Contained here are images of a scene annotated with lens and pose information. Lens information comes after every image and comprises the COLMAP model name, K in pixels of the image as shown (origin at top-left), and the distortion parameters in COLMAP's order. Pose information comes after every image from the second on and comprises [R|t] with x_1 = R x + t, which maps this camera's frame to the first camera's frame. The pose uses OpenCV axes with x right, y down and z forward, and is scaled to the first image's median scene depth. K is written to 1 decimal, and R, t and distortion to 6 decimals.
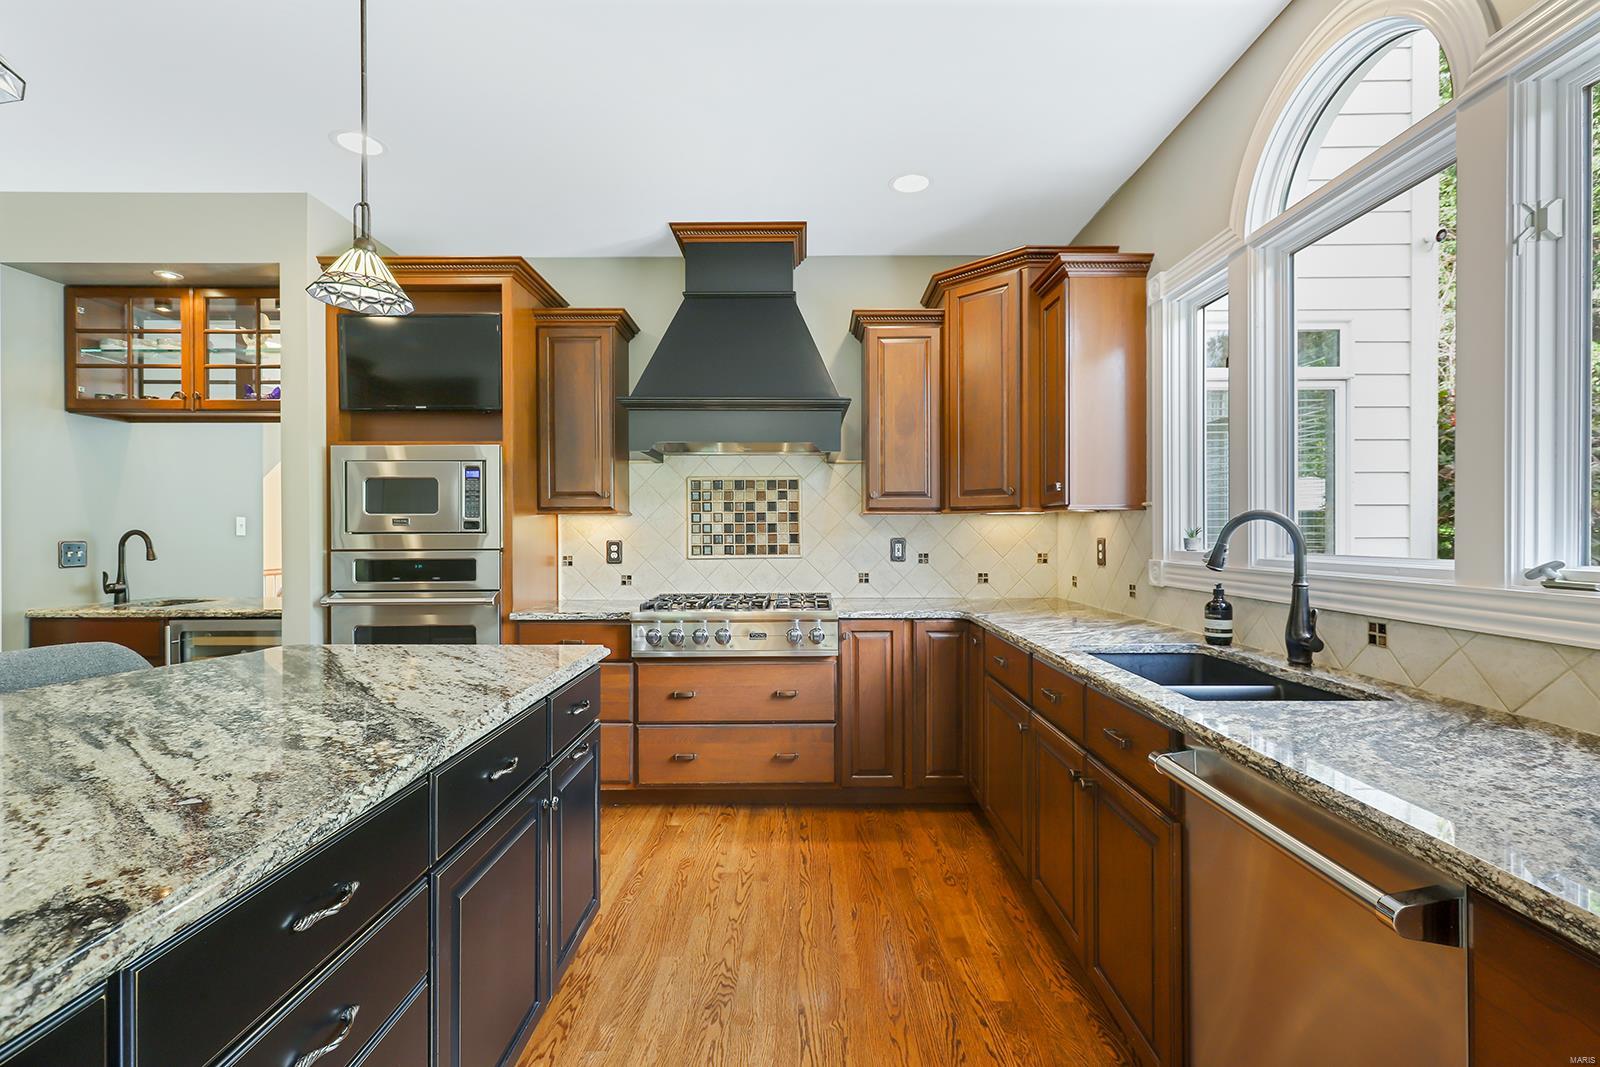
lens RADIAL K [[715.4, 0, 802.9], [0, 715.4, 534.7], [0, 0, 1]] dist [0.000887, 0.001359]
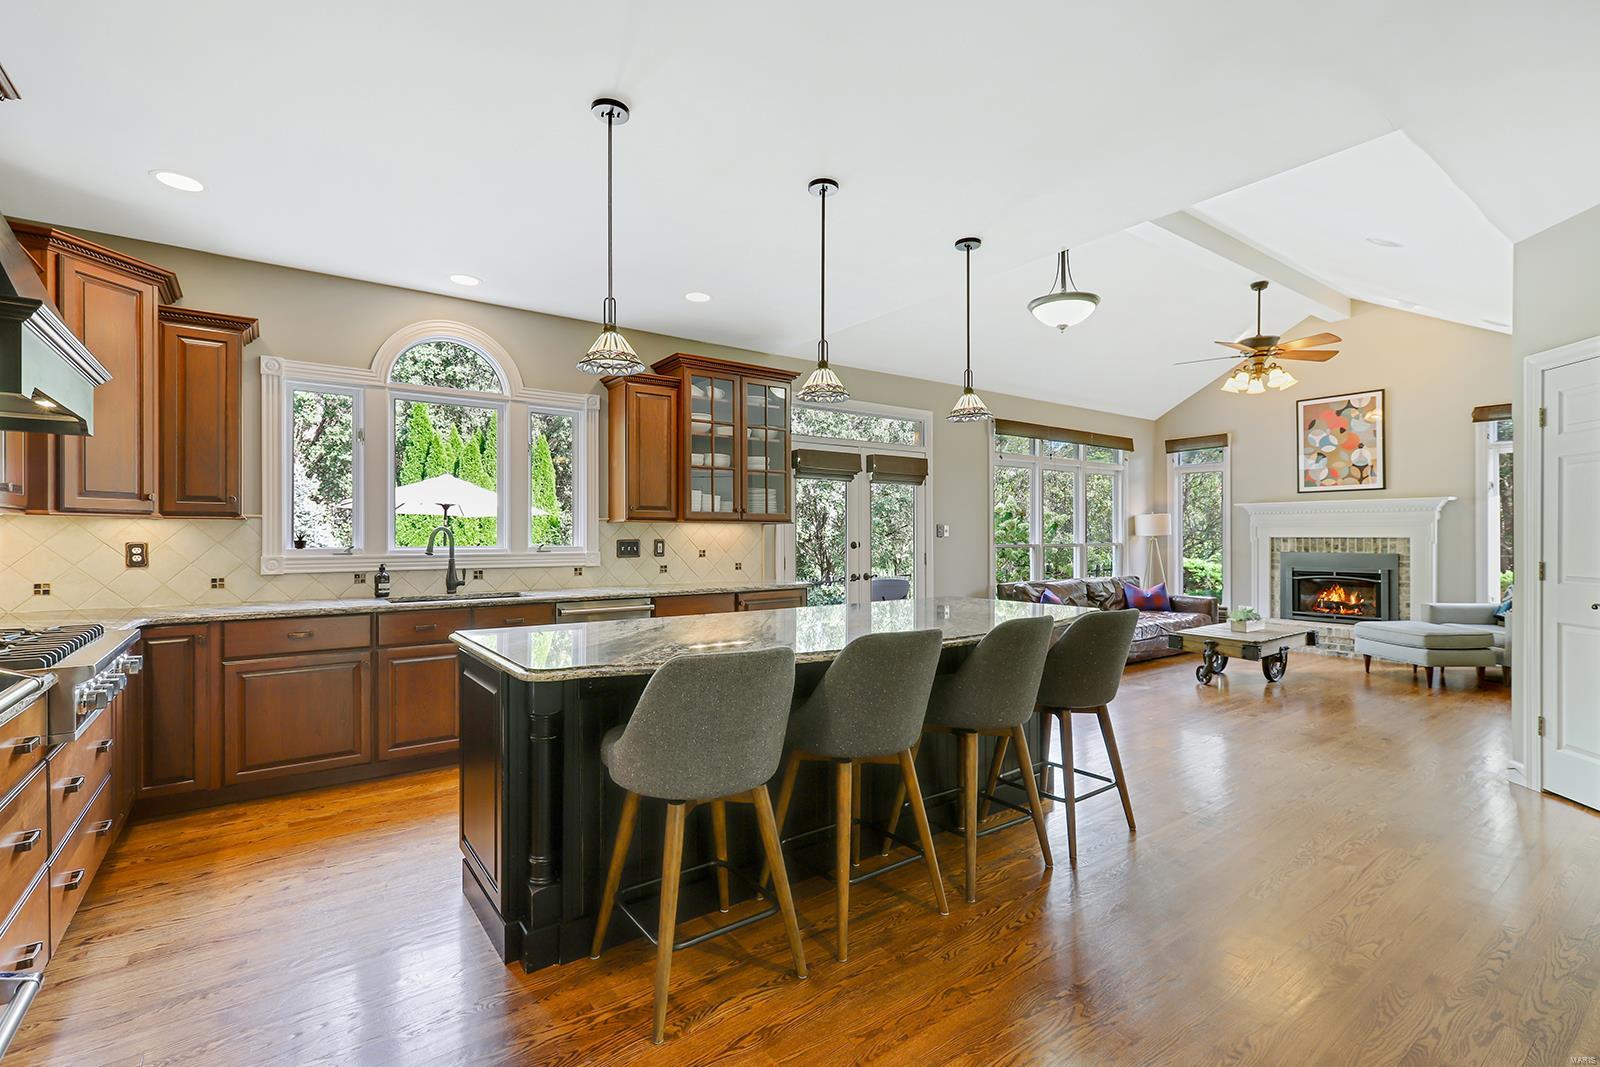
lens RADIAL K [[715.4, 0, 793.3], [0, 715.4, 540.5], [0, 0, 1]] dist [0.000887, 0.001359]
pose [[-0.576582, -0.006224, 0.817016, -1.039484], [0.002841, 0.999950, 0.009623, -0.006330], [-0.817035, 0.007869, -0.576535, 0.792981]]
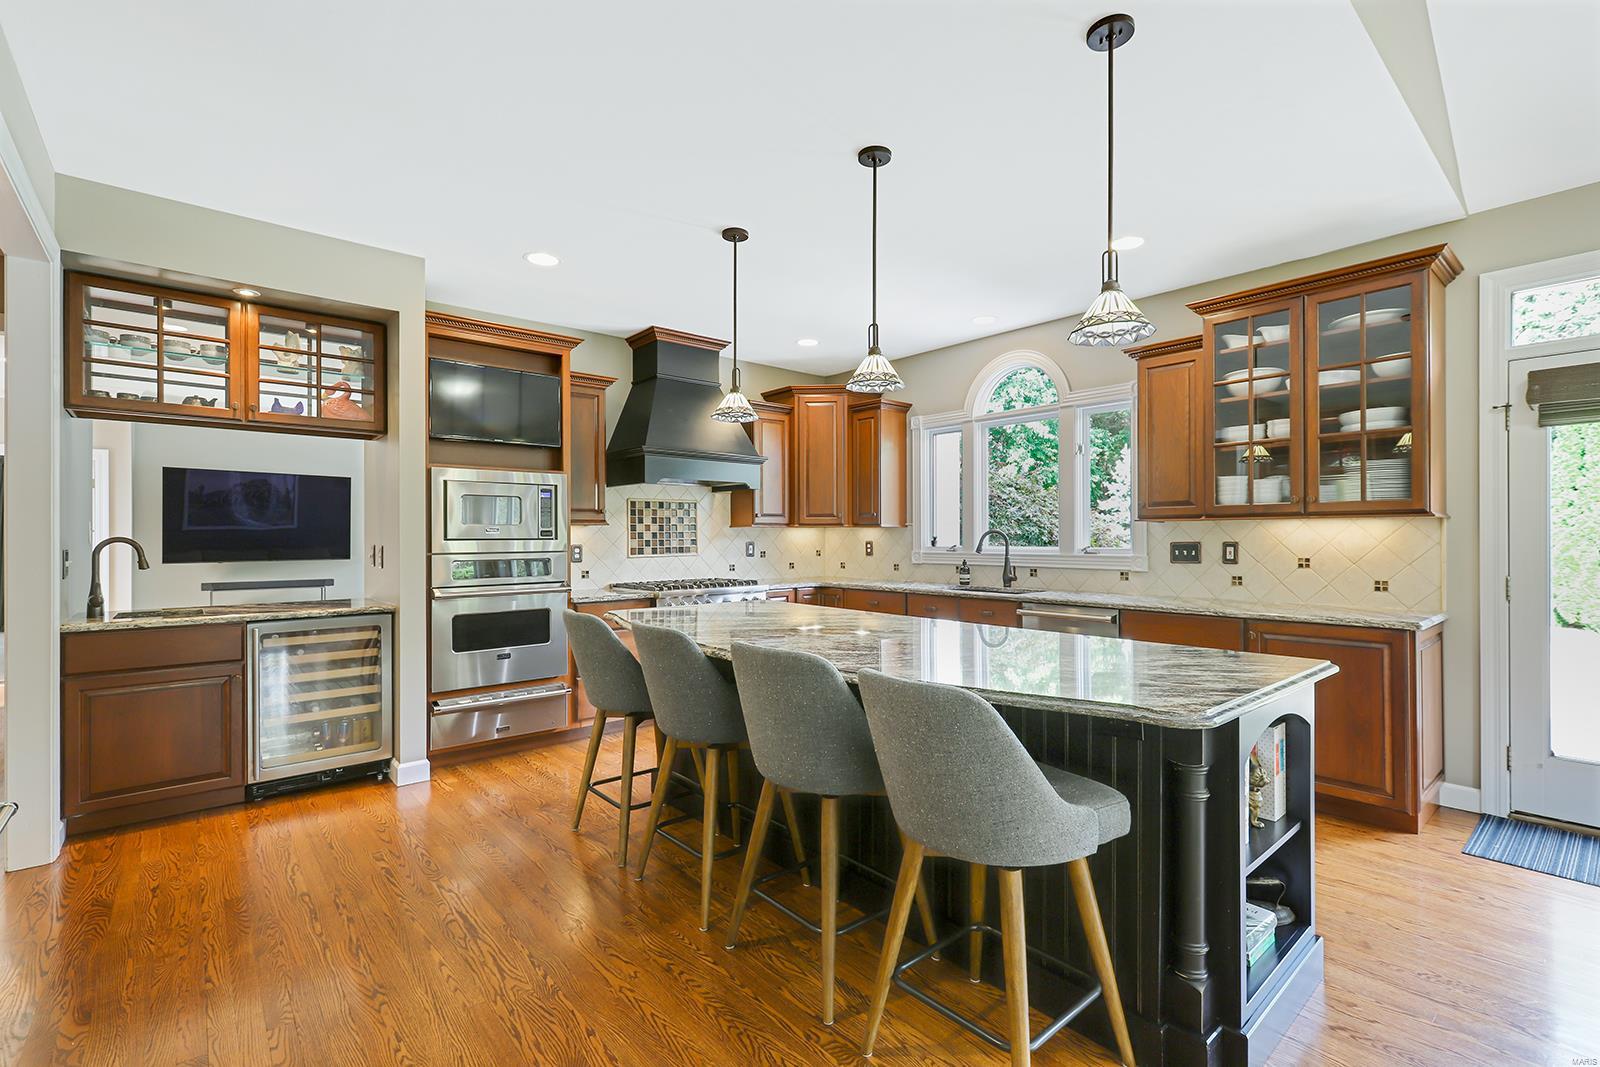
lens RADIAL K [[715.4, 0, 802.1], [0, 715.4, 534.4], [0, 0, 1]] dist [0.000887, 0.001359]
pose [[0.755863, 0.001274, 0.654728, -0.929000], [0.002835, 0.999982, -0.005220, -0.003322], [-0.654723, 0.005802, 0.755846, -0.304264]]
